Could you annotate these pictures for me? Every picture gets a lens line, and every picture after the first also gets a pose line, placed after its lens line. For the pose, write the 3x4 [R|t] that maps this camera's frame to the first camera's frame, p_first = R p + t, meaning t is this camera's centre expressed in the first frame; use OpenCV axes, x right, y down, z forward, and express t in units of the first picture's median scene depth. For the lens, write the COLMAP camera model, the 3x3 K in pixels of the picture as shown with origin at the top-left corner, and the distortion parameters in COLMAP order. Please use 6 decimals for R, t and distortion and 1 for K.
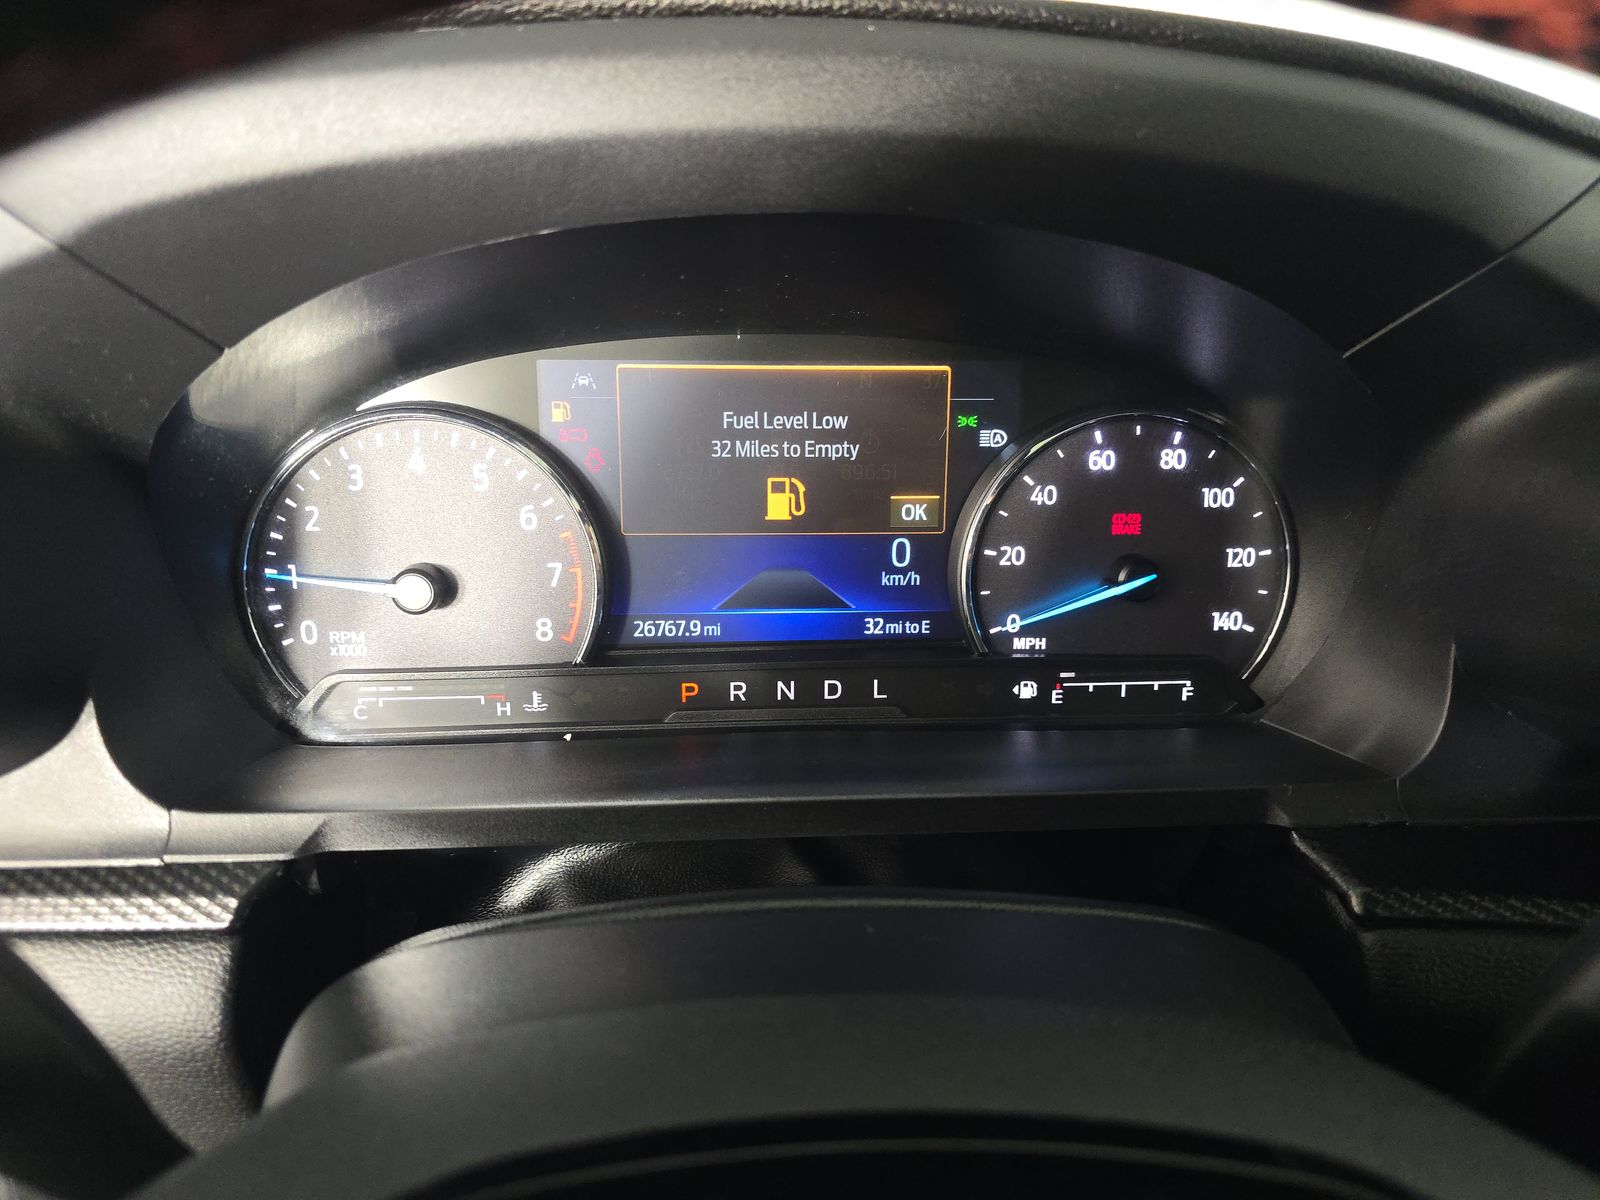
lens RADIAL K [[1062.7, 0, 776.5], [0, 1062.7, 600.2], [0, 0, 1]] dist [0.038182, -0.044089]
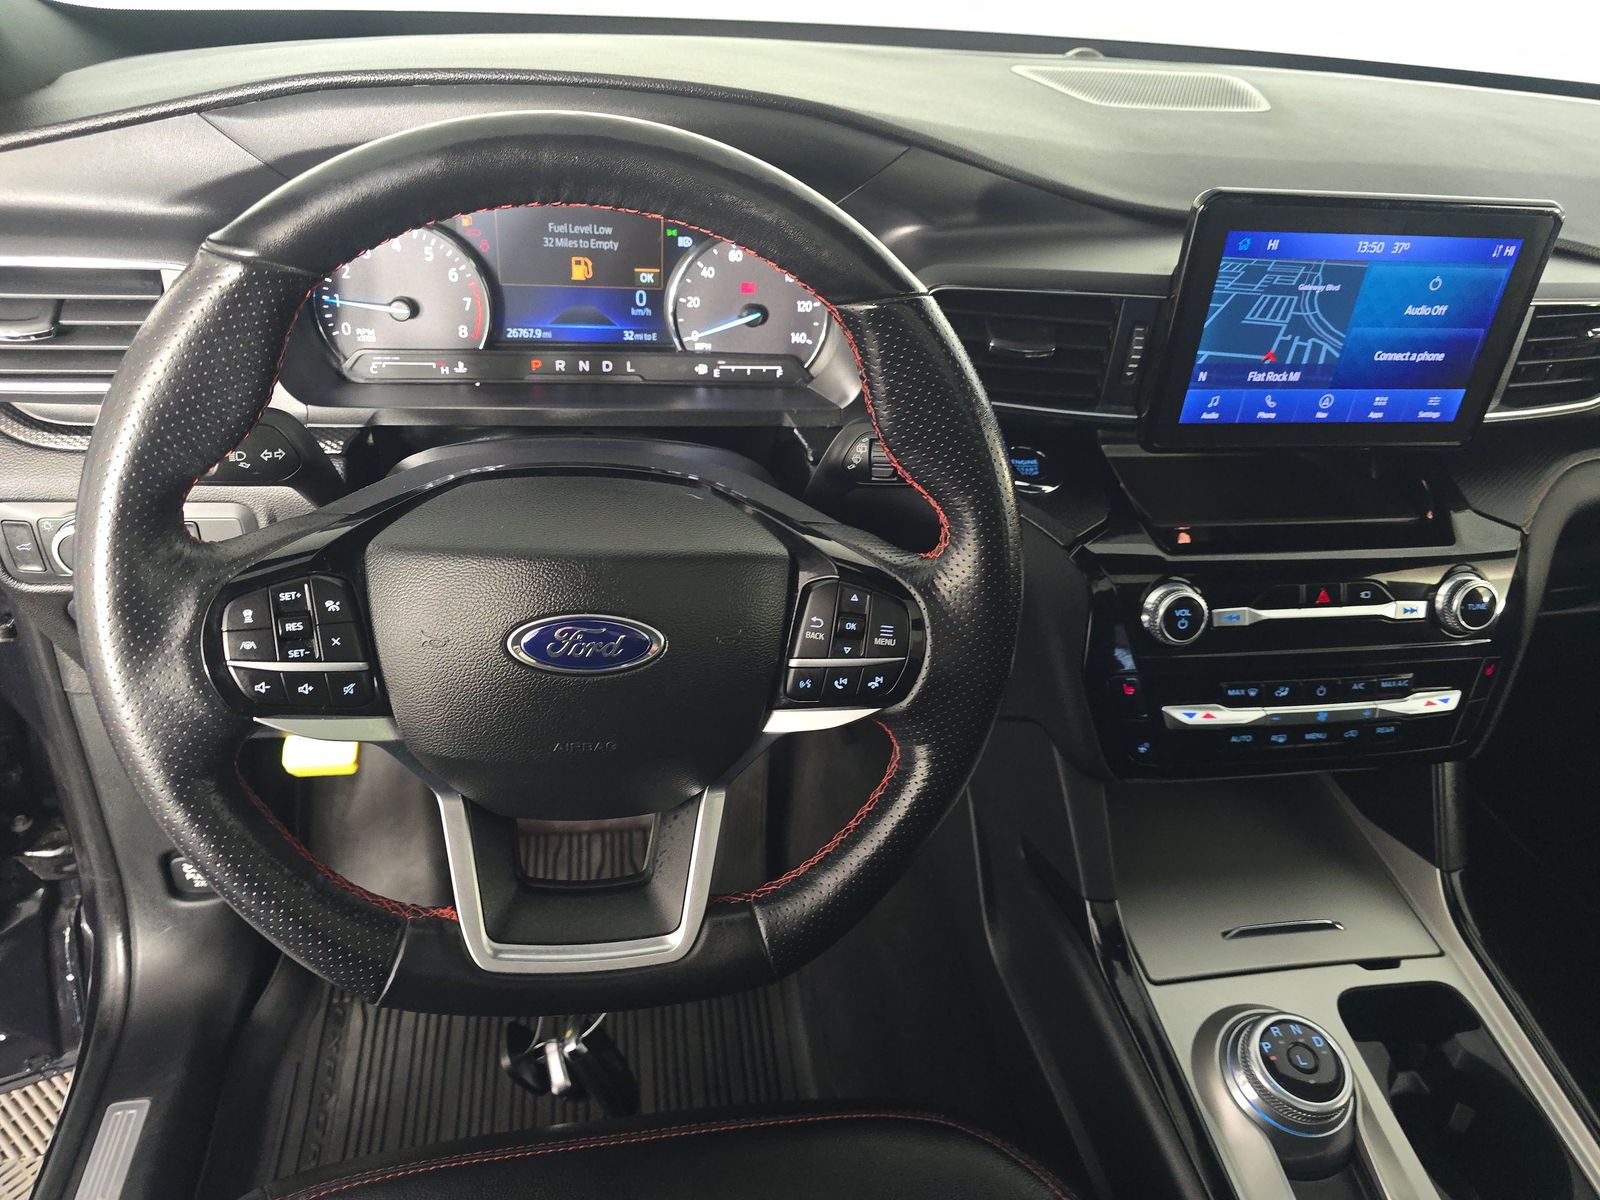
lens RADIAL K [[1062.7, 0, 776.5], [0, 1062.7, 600.2], [0, 0, 1]] dist [0.038182, -0.044089]
pose [[0.993731, 0.001341, 0.111791, 0.151929], [-0.029415, 0.967834, 0.249864, -0.003109], [-0.107860, -0.251586, 0.961806, -1.166523]]
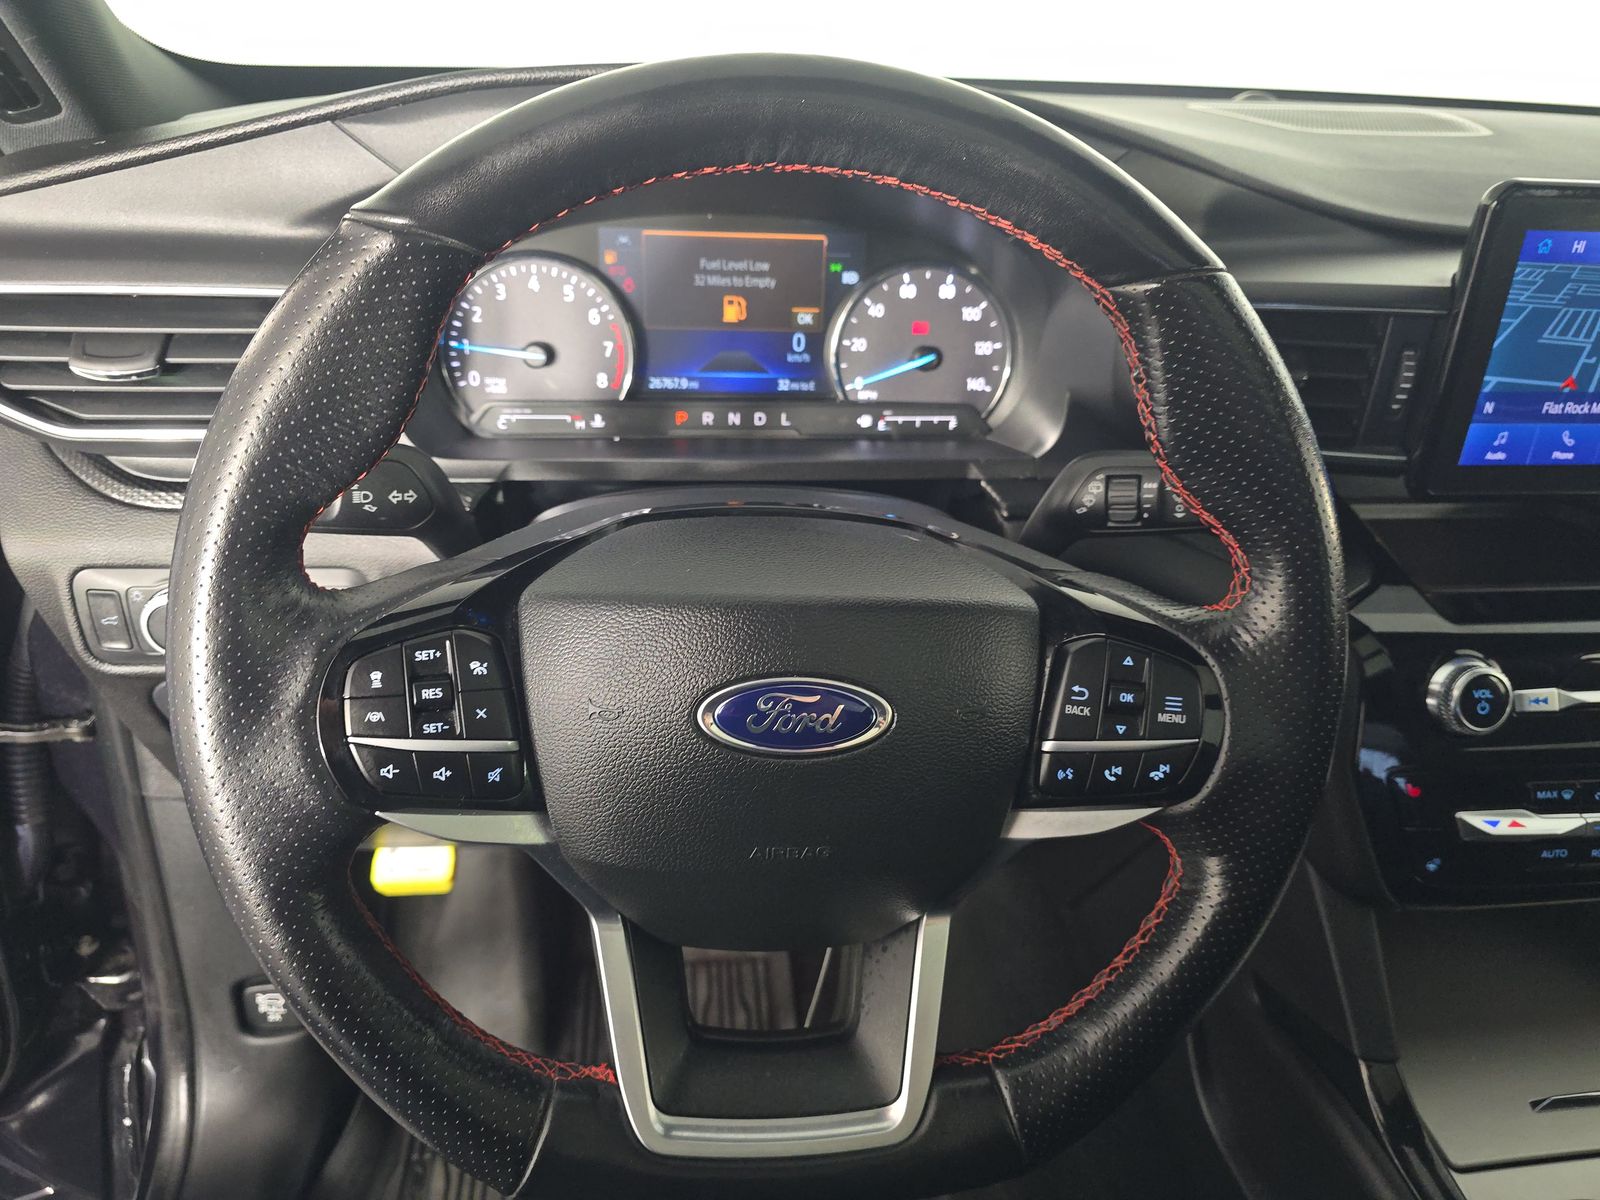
lens RADIAL K [[1068.3, 0, 776.8], [0, 1068.3, 600.1], [0, 0, 1]] dist [0.023527, -0.032356]
pose [[0.998496, 0.006181, 0.054466, -0.015969], [-0.013838, 0.989865, 0.141334, 0.135344], [-0.053041, -0.141875, 0.988462, -0.871969]]
